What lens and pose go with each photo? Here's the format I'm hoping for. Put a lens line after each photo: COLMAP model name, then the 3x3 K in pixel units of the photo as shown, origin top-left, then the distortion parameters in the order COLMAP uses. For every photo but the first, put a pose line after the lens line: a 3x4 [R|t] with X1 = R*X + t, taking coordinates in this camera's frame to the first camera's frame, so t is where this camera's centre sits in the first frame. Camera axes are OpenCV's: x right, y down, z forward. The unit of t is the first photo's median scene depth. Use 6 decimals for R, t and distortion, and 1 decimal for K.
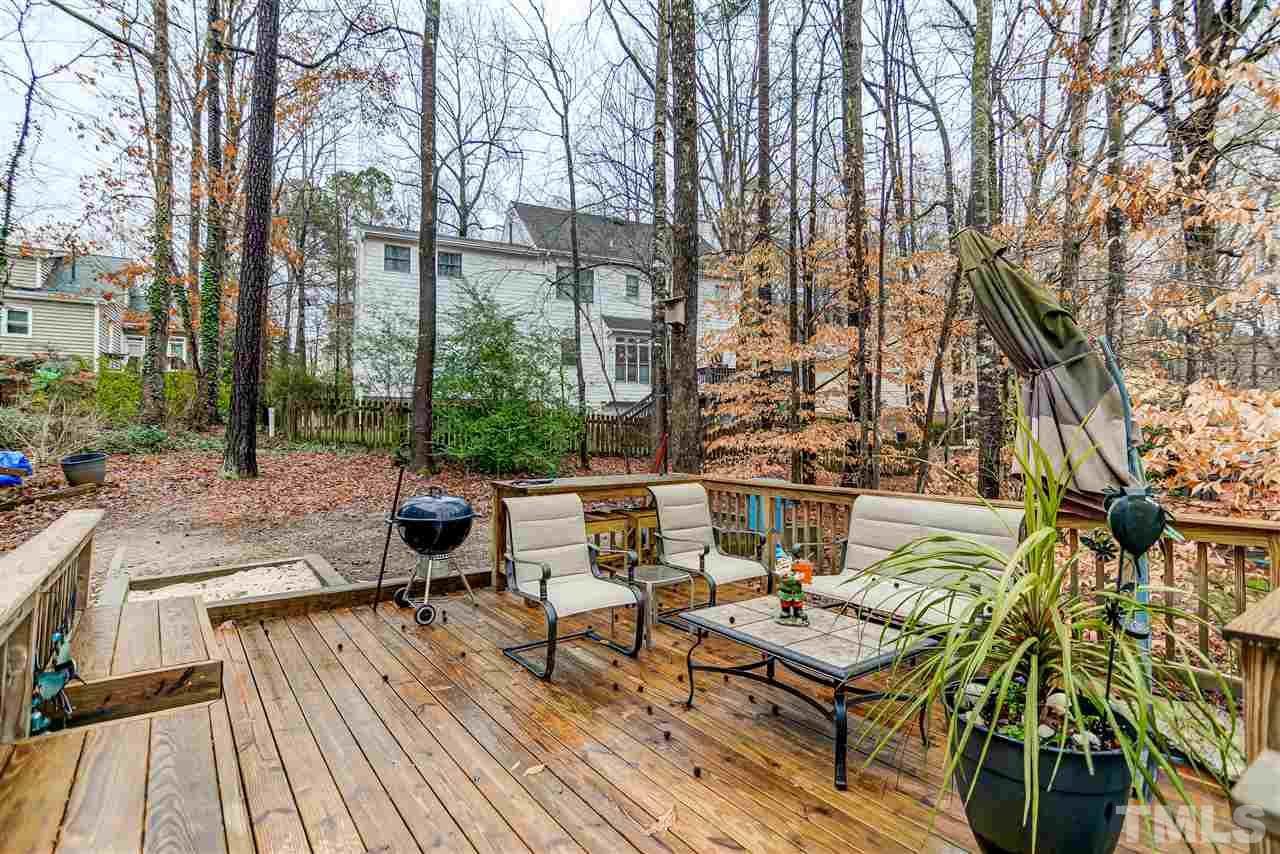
lens RADIAL K [[679.3, 0, 613.7], [0, 679.3, 429.6], [0, 0, 1]] dist [-0.002755, -0.000257]
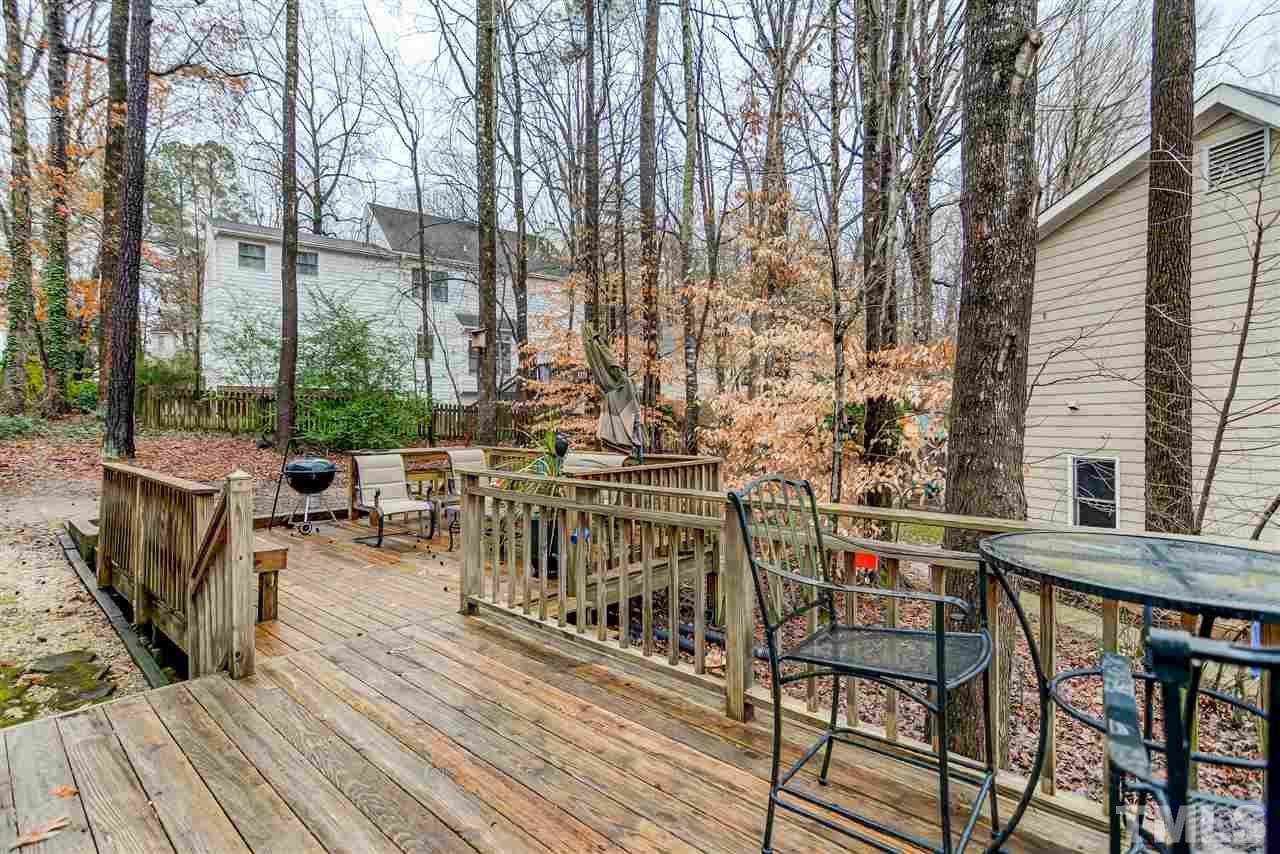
lens RADIAL K [[632.8, 0, 639.5], [0, 632.8, 422.9], [0, 0, 1]] dist [-0.005414, 0.006738]
pose [[0.968485, -0.005752, 0.249005, 0.037500], [0.002909, 0.999926, 0.011781, -0.001354], [-0.249055, -0.010686, 0.968431, -0.198404]]
